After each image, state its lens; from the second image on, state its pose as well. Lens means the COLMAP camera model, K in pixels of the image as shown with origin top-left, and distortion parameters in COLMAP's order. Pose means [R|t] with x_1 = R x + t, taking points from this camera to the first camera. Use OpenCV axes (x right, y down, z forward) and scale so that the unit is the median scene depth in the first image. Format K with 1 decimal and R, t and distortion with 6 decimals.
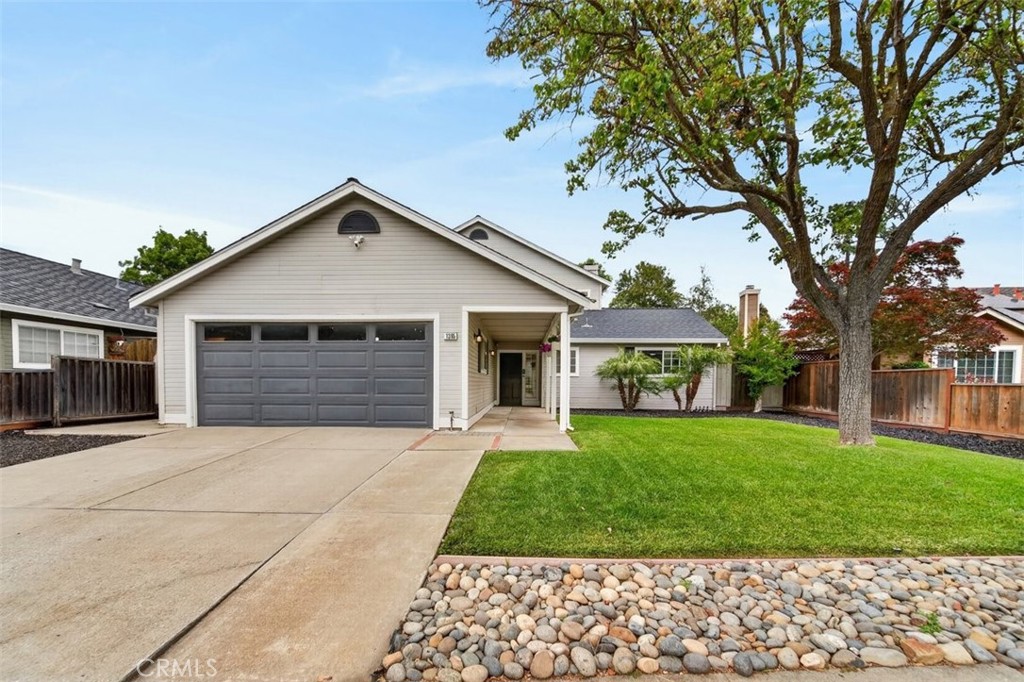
lens RADIAL K [[404.9, 0, 504.6], [0, 404.9, 393.4], [0, 0, 1]] dist [-0.003376, -0.000457]
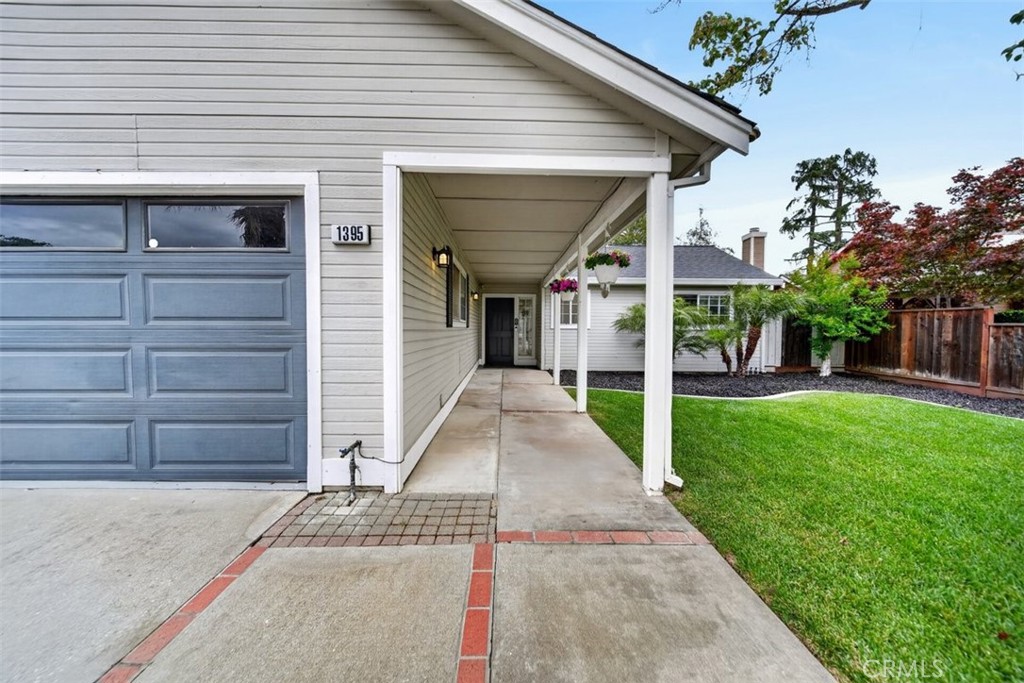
lens RADIAL K [[356.7, 0, 510.8], [0, 356.7, 340.5], [0, 0, 1]] dist [-0.009092, -0.000112]
pose [[0.998219, -0.003528, 0.059544, -0.009636], [0.003069, 0.999965, 0.007792, -0.047821], [-0.059569, -0.007595, 0.998195, 0.662190]]
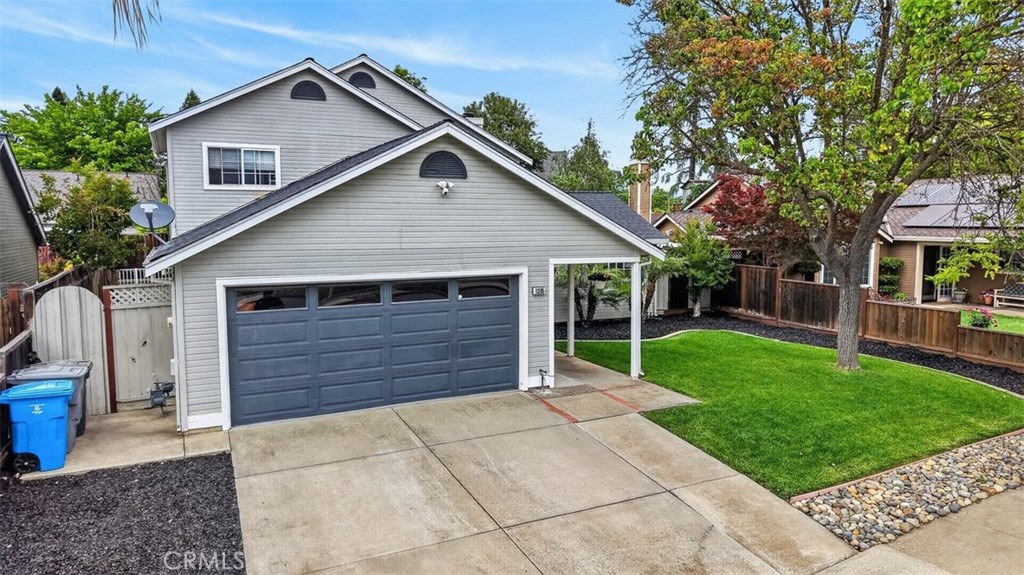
lens RADIAL K [[648.2, 0, 513.3], [0, 648.2, 287.2], [0, 0, 1]] dist [0.015665, -0.010283]
pose [[0.883018, -0.052701, 0.466371, -0.864917], [0.024341, 0.997481, 0.066631, -0.245412], [-0.468708, -0.047485, 0.882076, -0.288275]]
